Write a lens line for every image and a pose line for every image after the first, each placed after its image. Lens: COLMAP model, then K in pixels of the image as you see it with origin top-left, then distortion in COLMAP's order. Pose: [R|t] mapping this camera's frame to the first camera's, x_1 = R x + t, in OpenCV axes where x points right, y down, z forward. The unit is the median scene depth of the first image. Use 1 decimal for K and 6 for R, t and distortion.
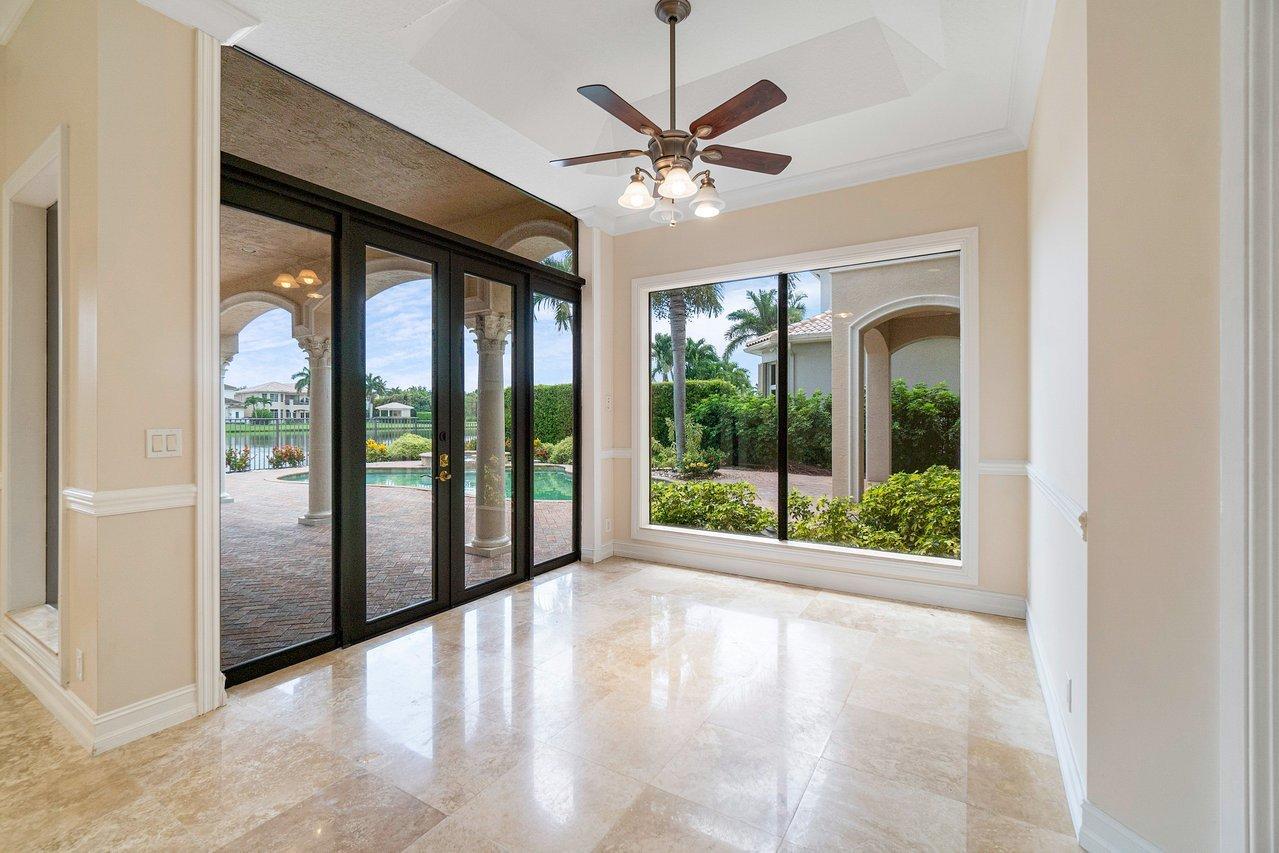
lens RADIAL K [[540.1, 0, 622.8], [0, 540.1, 409.9], [0, 0, 1]] dist [-0.002958, 0.000037]
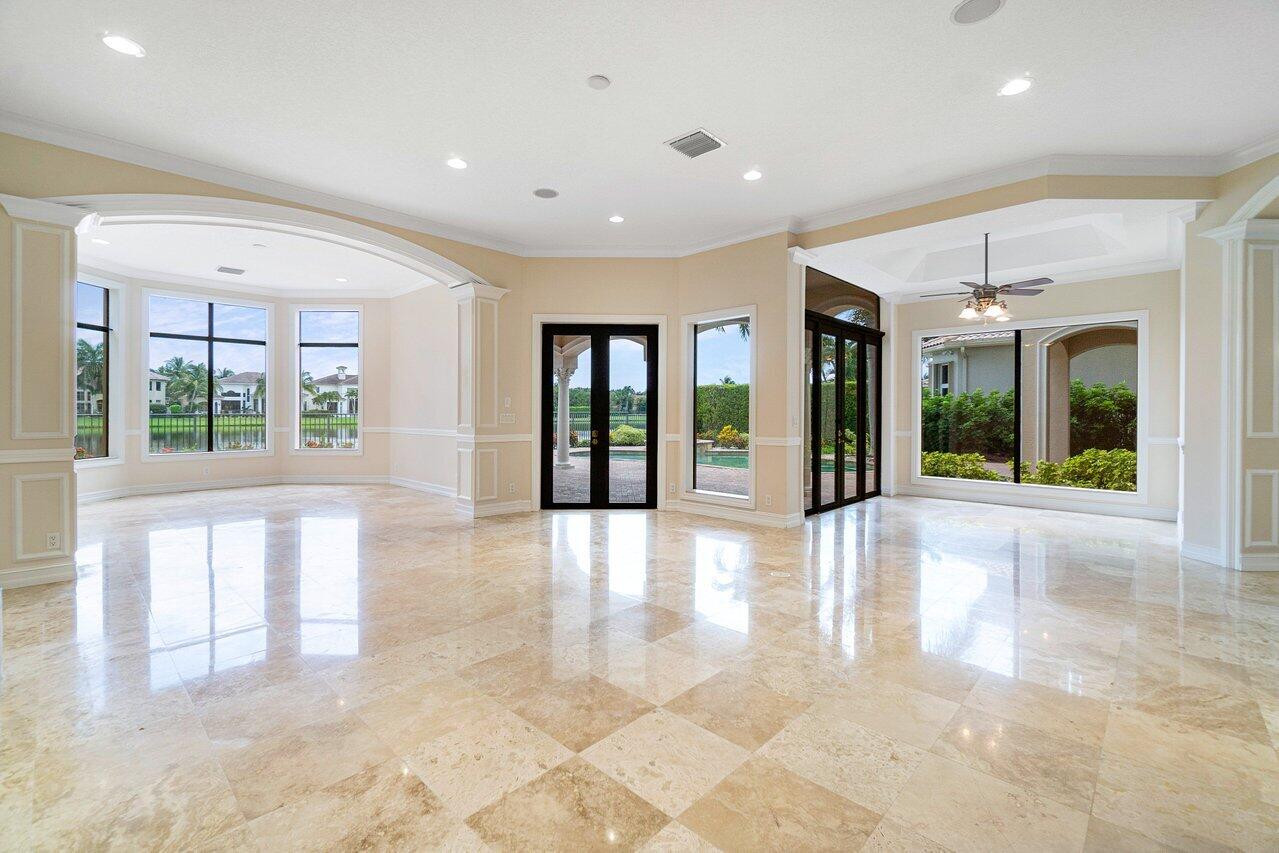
lens RADIAL K [[540.1, 0, 622.8], [0, 540.1, 409.9], [0, 0, 1]] dist [-0.002958, 0.000037]
pose [[0.978609, 0.001882, -0.205719, -0.512755], [0.000065, 0.999955, 0.009461, -0.010367], [0.205728, -0.009272, 0.978565, -0.832993]]
